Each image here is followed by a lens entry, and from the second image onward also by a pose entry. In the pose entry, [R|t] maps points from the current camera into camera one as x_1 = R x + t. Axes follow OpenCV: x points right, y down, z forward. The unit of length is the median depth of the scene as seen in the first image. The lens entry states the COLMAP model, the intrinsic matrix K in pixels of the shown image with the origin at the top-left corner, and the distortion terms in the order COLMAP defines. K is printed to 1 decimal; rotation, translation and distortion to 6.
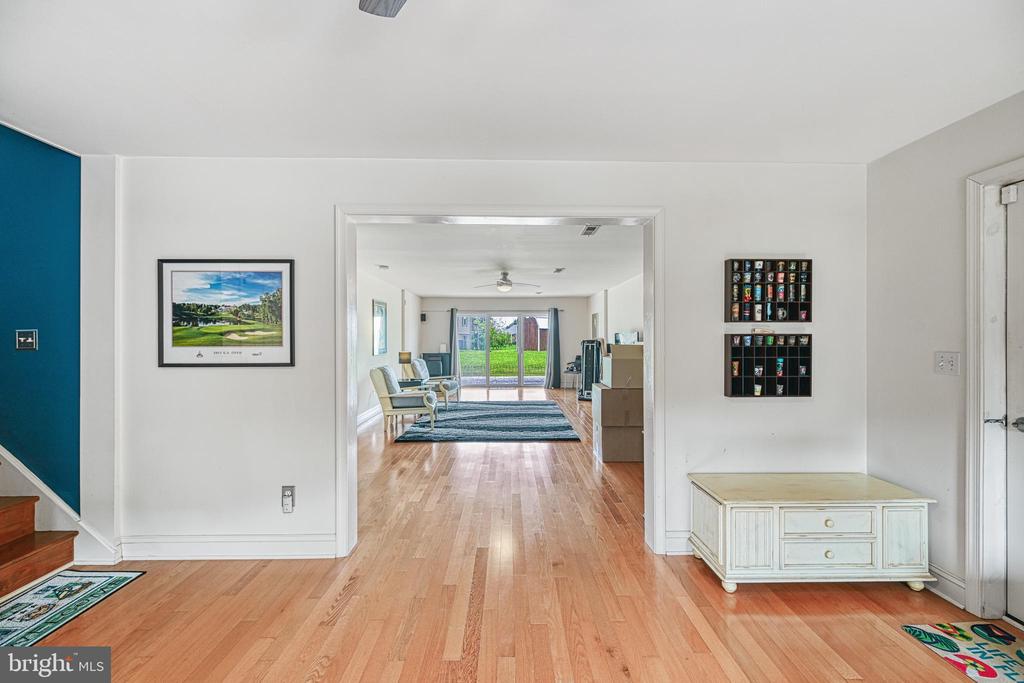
lens RADIAL K [[421.7, 0, 513.4], [0, 421.7, 340.9], [0, 0, 1]] dist [0.001272, 0.000430]
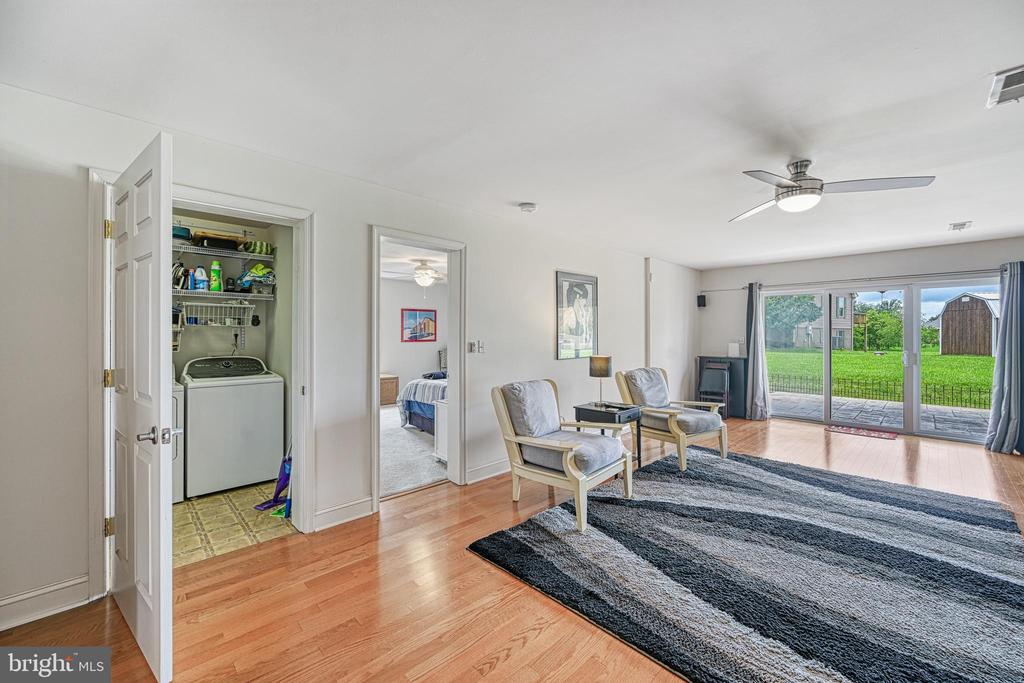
lens RADIAL K [[421.7, 0, 504.0], [0, 421.7, 332.6], [0, 0, 1]] dist [0.001272, 0.000430]
pose [[0.693339, -0.007157, -0.720576, 0.051612], [-0.001762, 0.999931, -0.011626, 0.000692], [0.720610, 0.009330, 0.693278, 0.394863]]
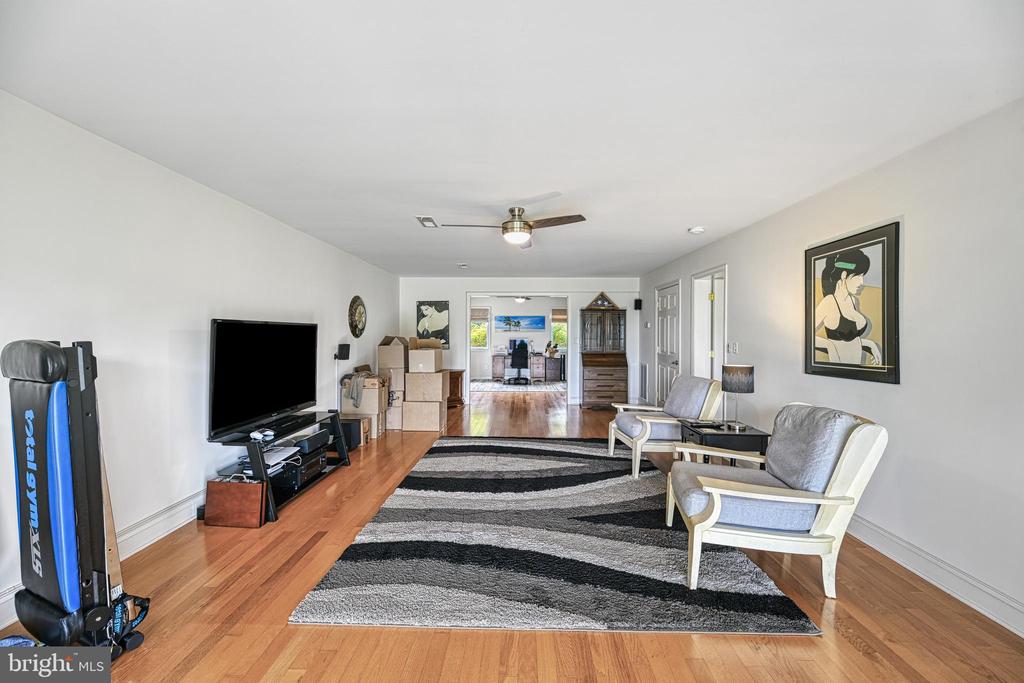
lens RADIAL K [[421.7, 0, 502.9], [0, 421.7, 346.6], [0, 0, 1]] dist [0.001272, 0.000430]
pose [[-0.999447, 0.000899, 0.033249, -0.014685], [0.001677, 0.999725, 0.023384, -0.004762], [-0.033219, 0.023427, -0.999174, 1.131134]]
